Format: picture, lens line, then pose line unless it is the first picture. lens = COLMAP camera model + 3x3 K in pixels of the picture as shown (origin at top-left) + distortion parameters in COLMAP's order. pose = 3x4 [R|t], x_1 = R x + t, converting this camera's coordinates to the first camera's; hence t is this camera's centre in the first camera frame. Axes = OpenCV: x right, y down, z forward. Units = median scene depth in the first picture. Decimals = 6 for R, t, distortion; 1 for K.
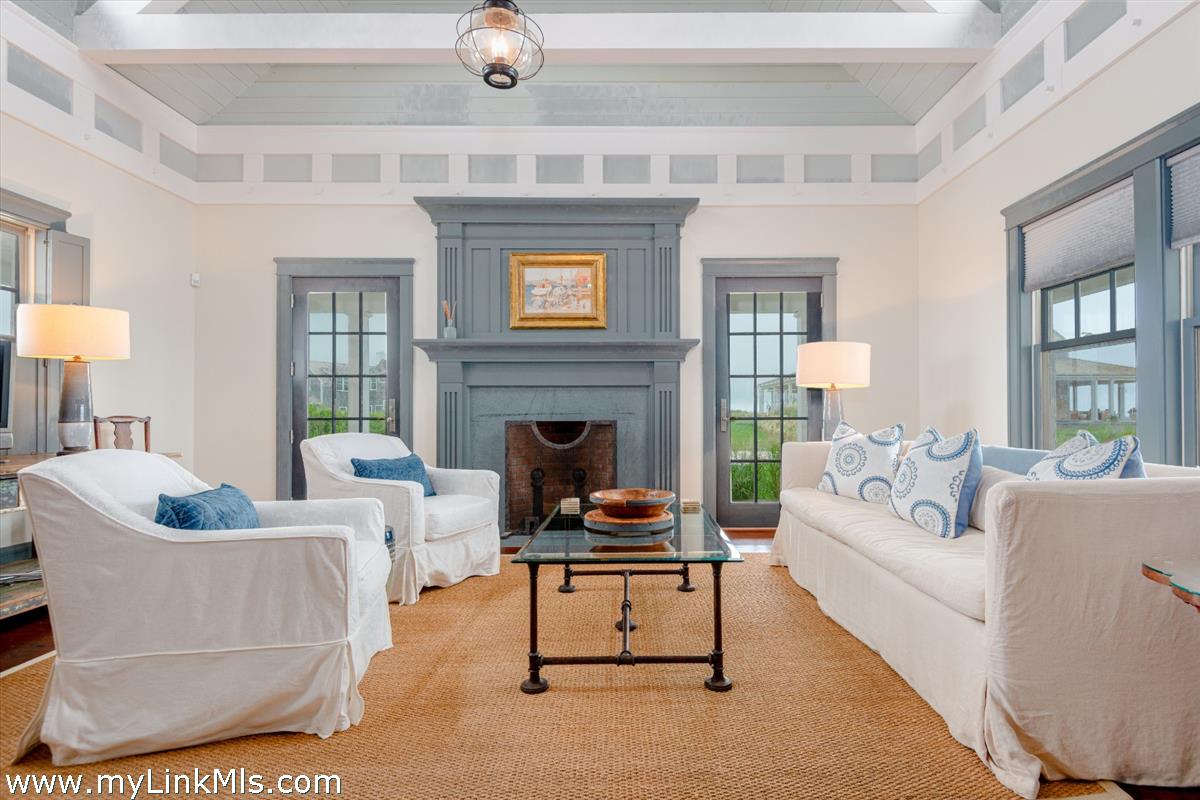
lens RADIAL K [[563.9, 0, 600.0], [0, 563.9, 400.0], [0, 0, 1]] dist [0.000705, -0.030390]
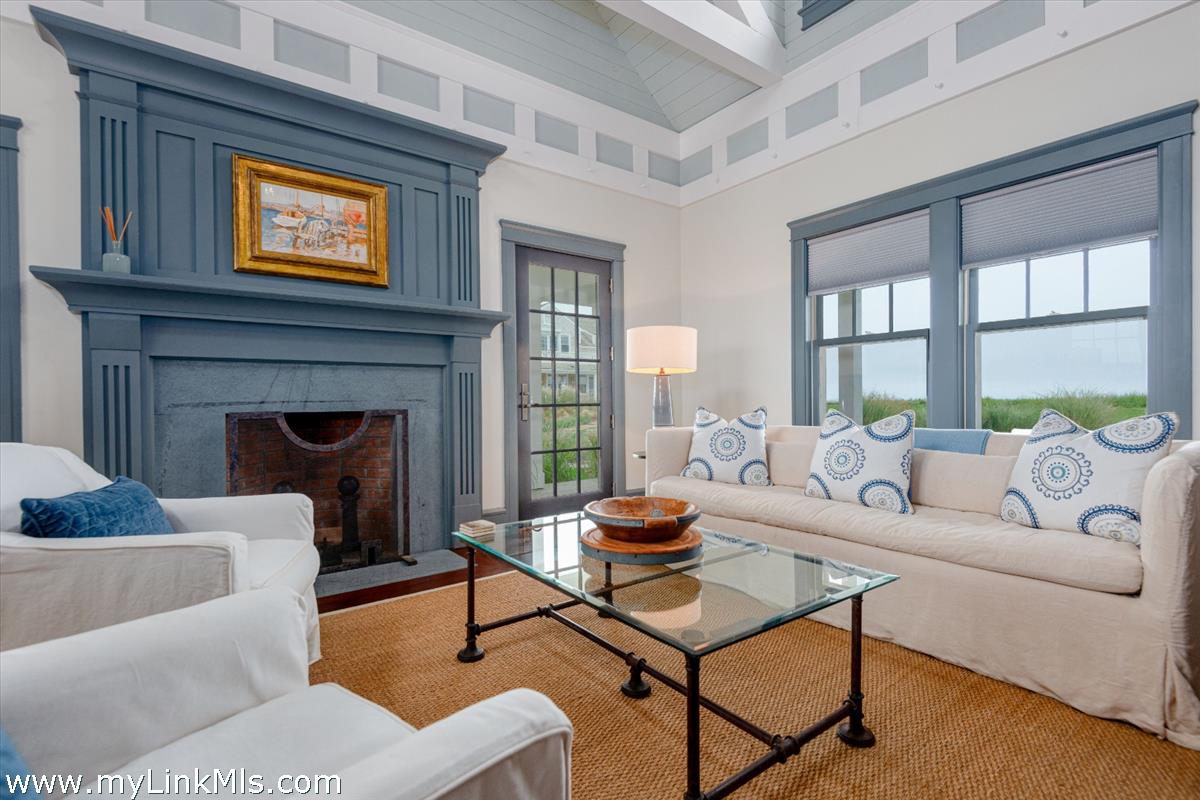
lens RADIAL K [[549.6, 0, 600.0], [0, 549.6, 400.0], [0, 0, 1]] dist [0.000510, -0.007705]
pose [[0.790799, -0.004270, 0.612061, -0.214940], [-0.008143, 0.999814, 0.017496, 0.007856], [-0.612021, -0.018820, 0.790617, 0.244517]]
